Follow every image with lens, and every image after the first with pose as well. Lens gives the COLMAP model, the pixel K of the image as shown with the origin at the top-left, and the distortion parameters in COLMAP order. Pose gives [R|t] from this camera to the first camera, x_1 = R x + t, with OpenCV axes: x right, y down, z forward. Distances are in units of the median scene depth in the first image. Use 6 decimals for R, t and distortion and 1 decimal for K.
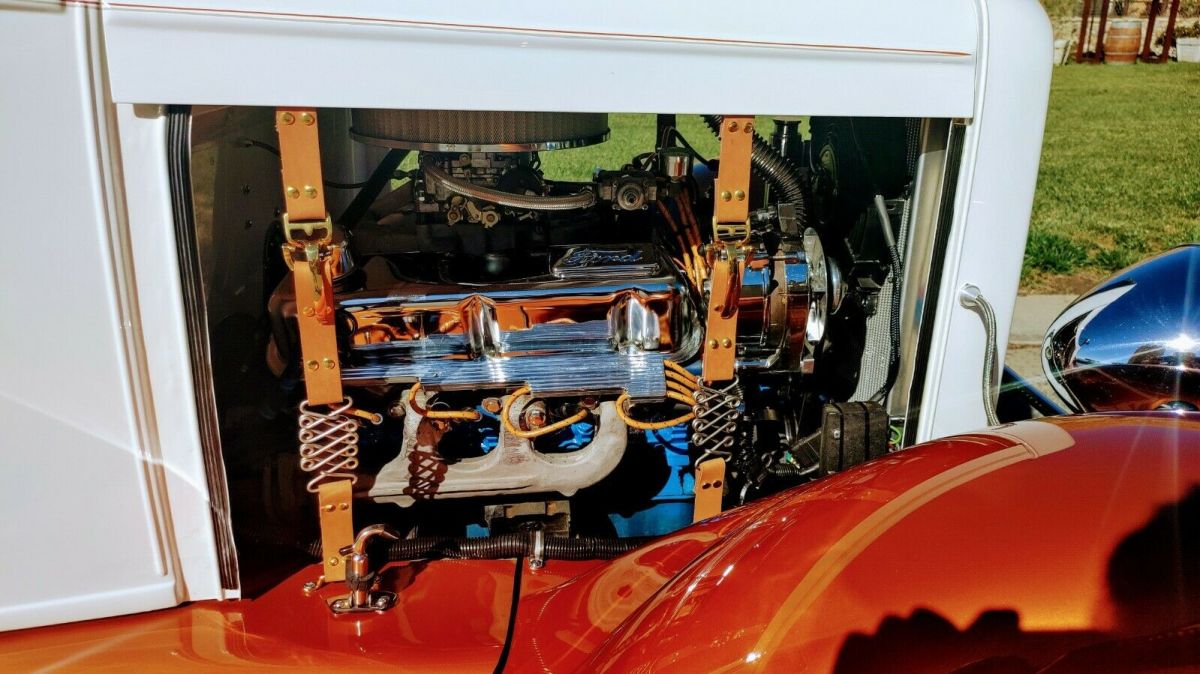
lens RADIAL K [[928.1, 0, 581.7], [0, 928.1, 348.5], [0, 0, 1]] dist [0.046803, -0.040123]
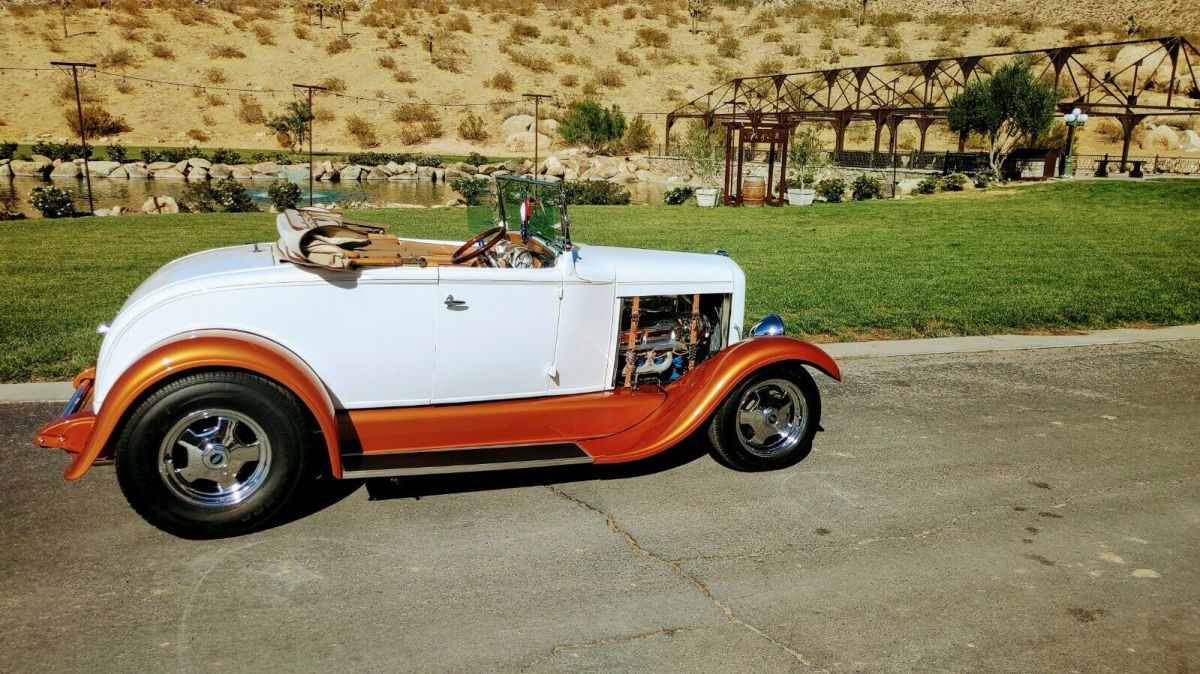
lens RADIAL K [[928.1, 0, 587.6], [0, 928.1, 313.5], [0, 0, 1]] dist [0.046803, -0.040123]
pose [[0.946854, -0.031193, 0.320147, -0.148604], [0.080642, 0.986521, -0.142383, 0.040179], [-0.311391, 0.160633, 0.936607, -0.265285]]
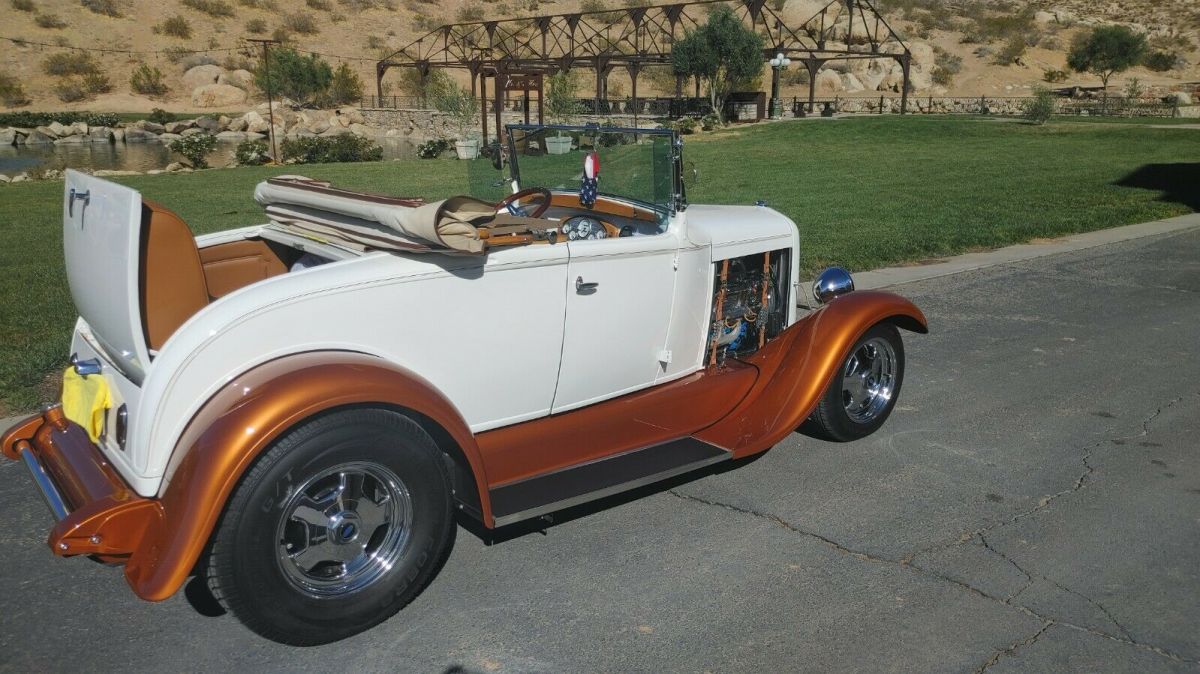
lens RADIAL K [[928.1, 0, 593.9], [0, 928.1, 334.5], [0, 0, 1]] dist [0.046803, -0.040123]
pose [[0.795433, -0.144959, 0.588449, -0.235567], [0.198976, 0.979614, -0.027647, 0.008891], [-0.572446, 0.139079, 0.808061, -0.159987]]
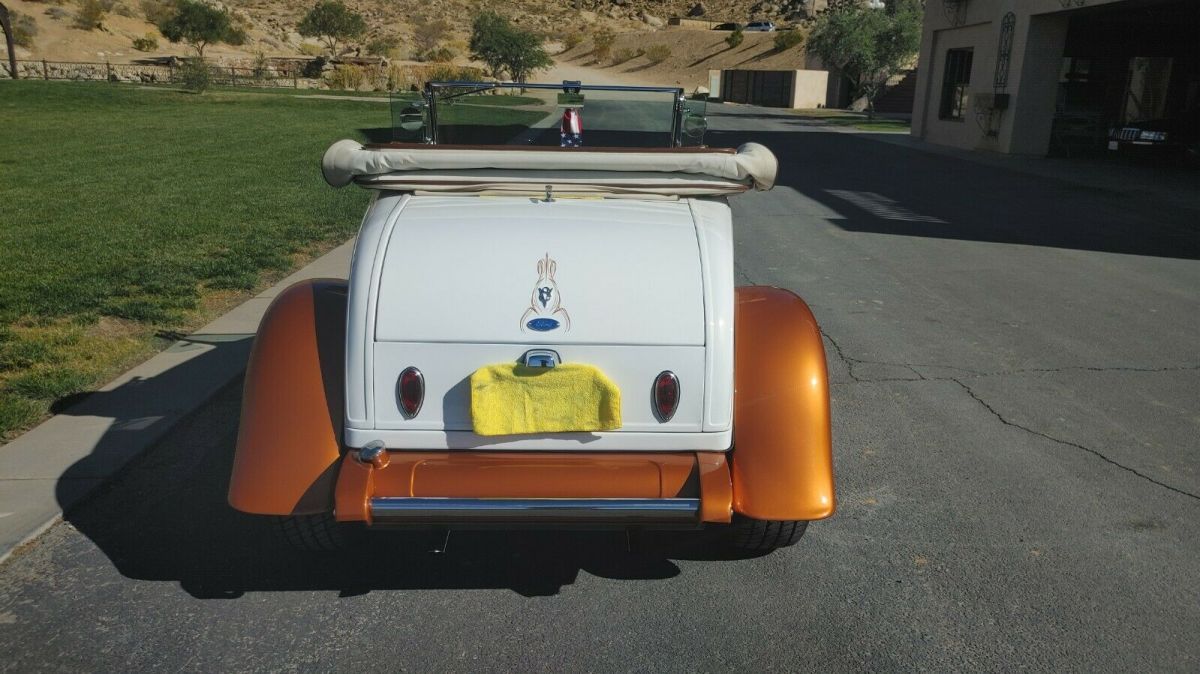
lens RADIAL K [[928.1, 0, 620.1], [0, 928.1, 332.0], [0, 0, 1]] dist [0.046803, -0.040123]
pose [[-0.016311, -0.255404, 0.966697, -0.380133], [0.306924, 0.918869, 0.247946, -0.059678], [-0.951594, 0.300747, 0.063402, 0.057561]]
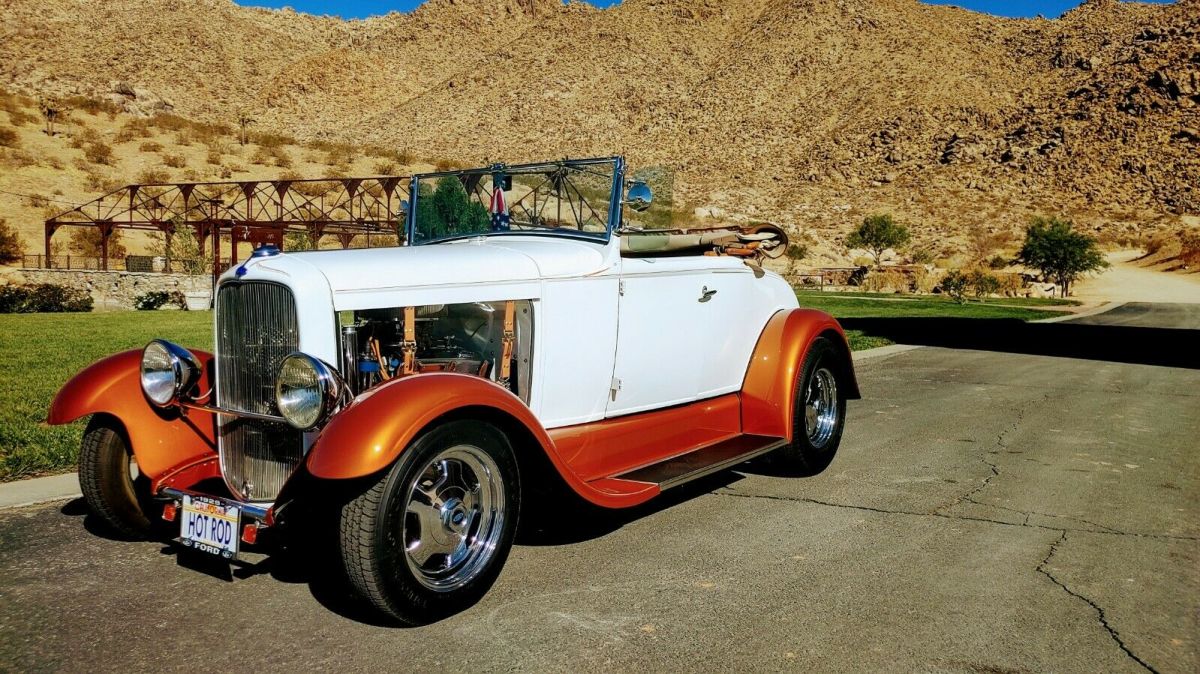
lens RADIAL K [[928.1, 0, 611.8], [0, 928.1, 331.2], [0, 0, 1]] dist [0.046803, -0.040123]
pose [[0.545087, -0.028579, 0.837892, -0.344495], [0.254873, 0.957765, -0.133139, 0.033188], [-0.798699, 0.286128, 0.529349, -0.096285]]
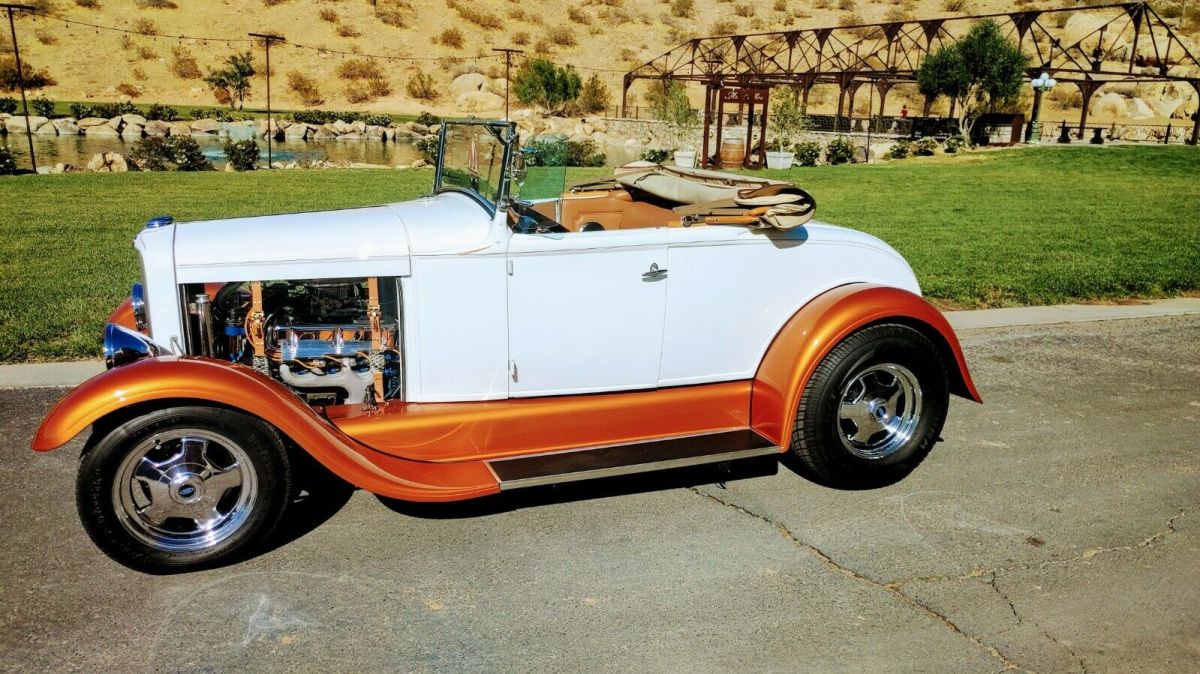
lens RADIAL K [[928.1, 0, 587.2], [0, 928.1, 338.0], [0, 0, 1]] dist [0.046803, -0.040123]
pose [[0.926479, -0.053914, 0.372464, -0.191146], [0.087699, 0.993368, -0.074356, 0.025221], [-0.365985, 0.101554, 0.925063, -0.195953]]
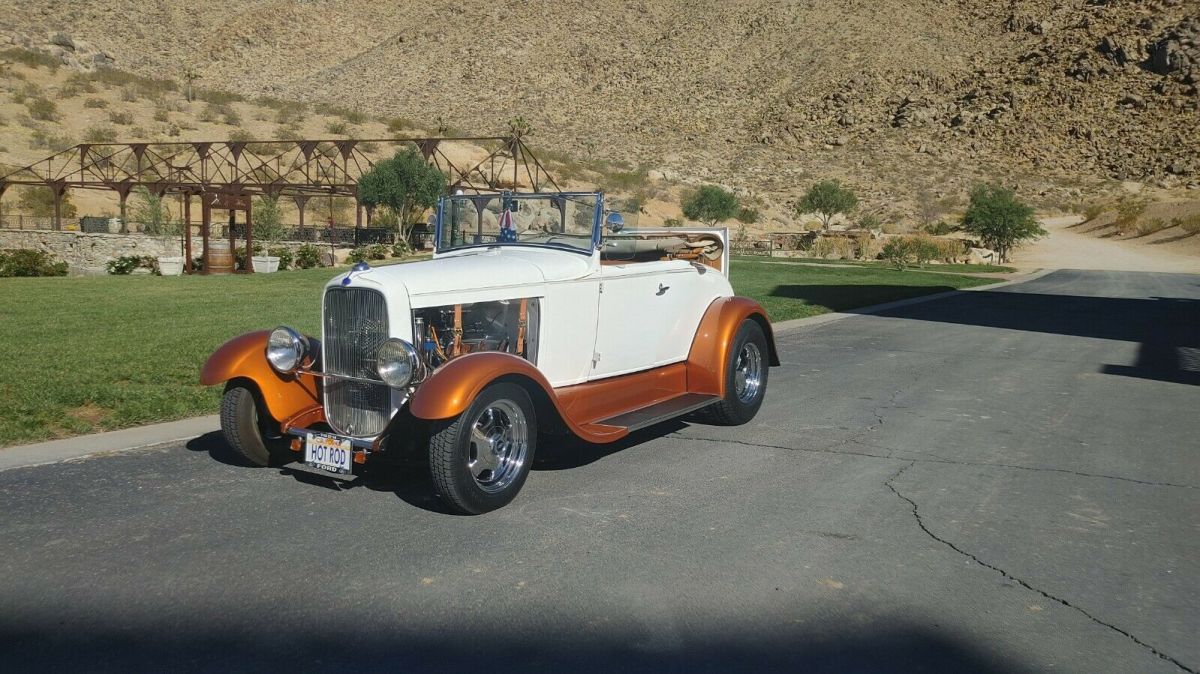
lens RADIAL K [[928.1, 0, 597.2], [0, 928.1, 338.4], [0, 0, 1]] dist [0.046803, -0.040123]
pose [[0.515307, -0.068693, 0.854248, -0.437396], [0.255187, 0.963866, -0.076428, 0.033901], [-0.818131, 0.257377, 0.514217, -0.144663]]
